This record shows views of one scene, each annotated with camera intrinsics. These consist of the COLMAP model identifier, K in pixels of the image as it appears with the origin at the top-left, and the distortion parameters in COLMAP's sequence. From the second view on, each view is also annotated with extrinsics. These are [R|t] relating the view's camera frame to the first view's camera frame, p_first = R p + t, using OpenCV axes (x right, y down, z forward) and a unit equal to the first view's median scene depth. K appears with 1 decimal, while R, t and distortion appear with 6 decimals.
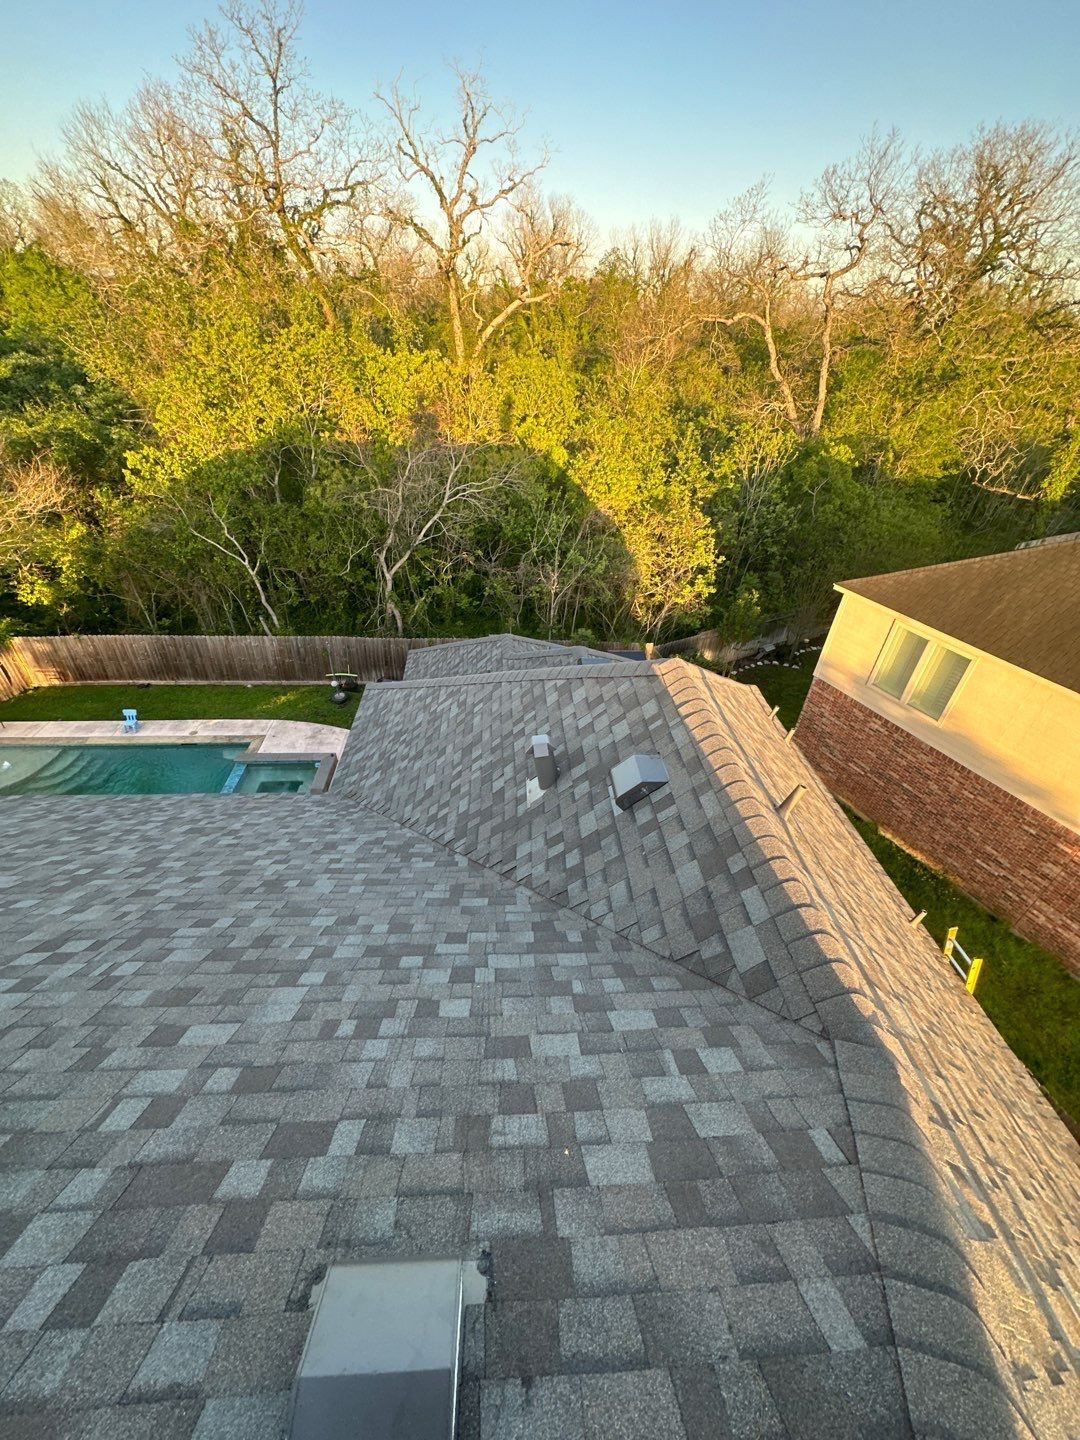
lens RADIAL K [[573.3, 0, 540.0], [0, 573.3, 720.0], [0, 0, 1]] dist [0.001076, -0.000892]
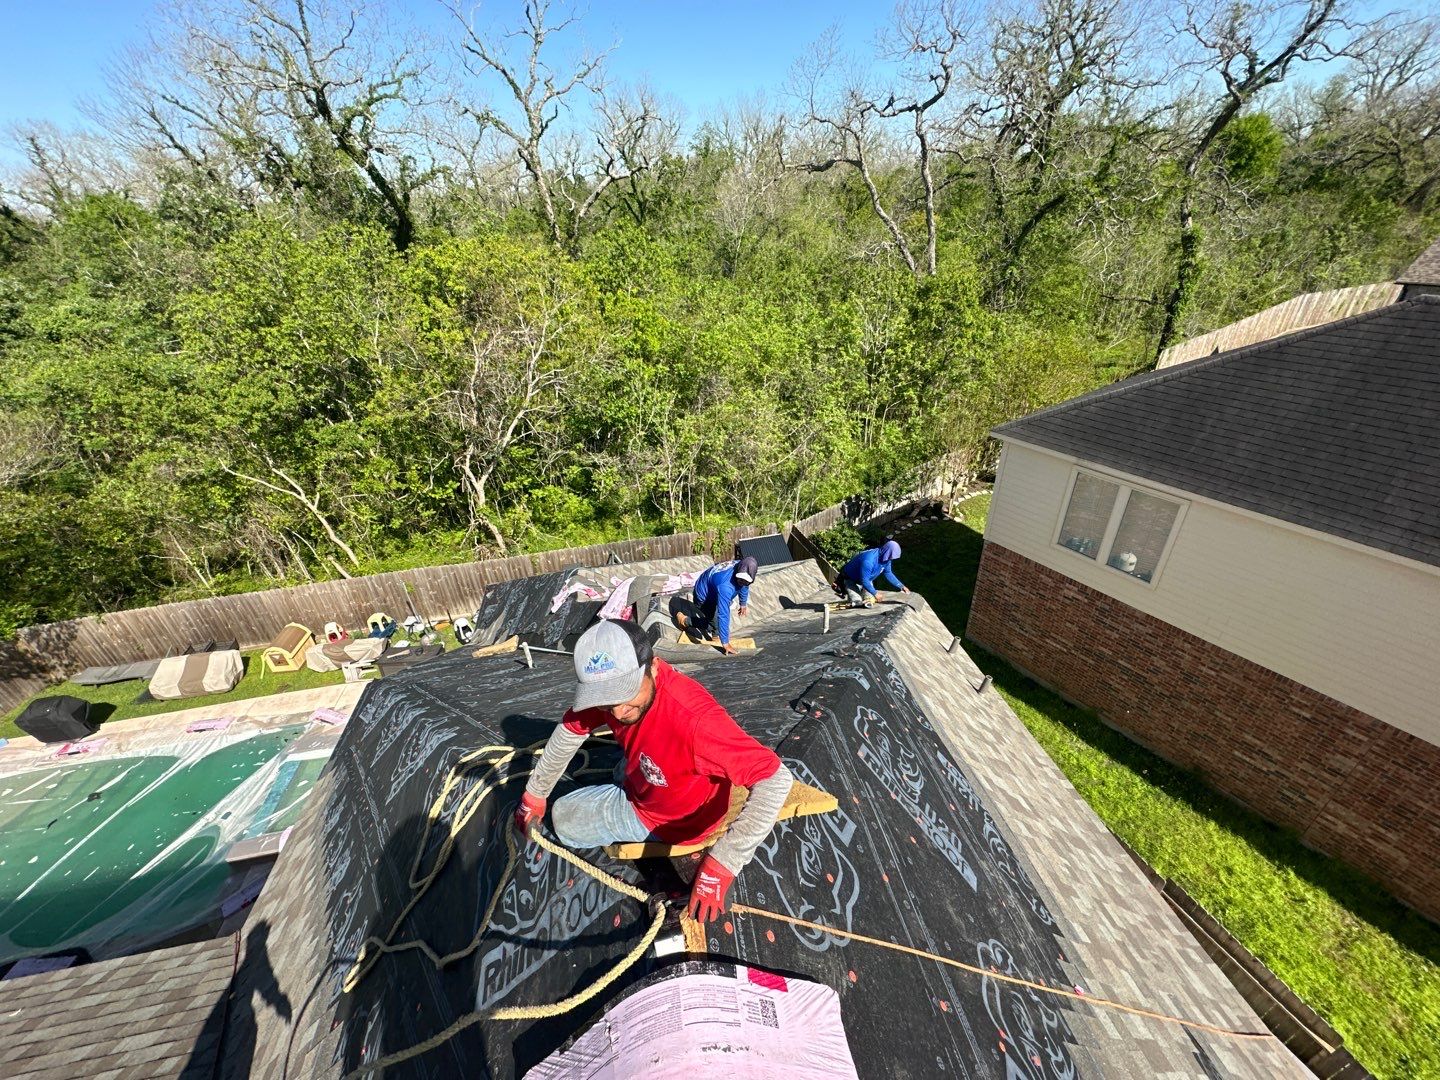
lens RADIAL K [[569.5, 0, 718.8], [0, 569.5, 539.9], [0, 0, 1]] dist [0.000085, 0.000256]
pose [[0.989141, -0.144460, 0.027048, 0.048822], [0.146044, 0.986748, -0.070701, -0.048421], [-0.016476, 0.073883, 0.997131, 0.119819]]
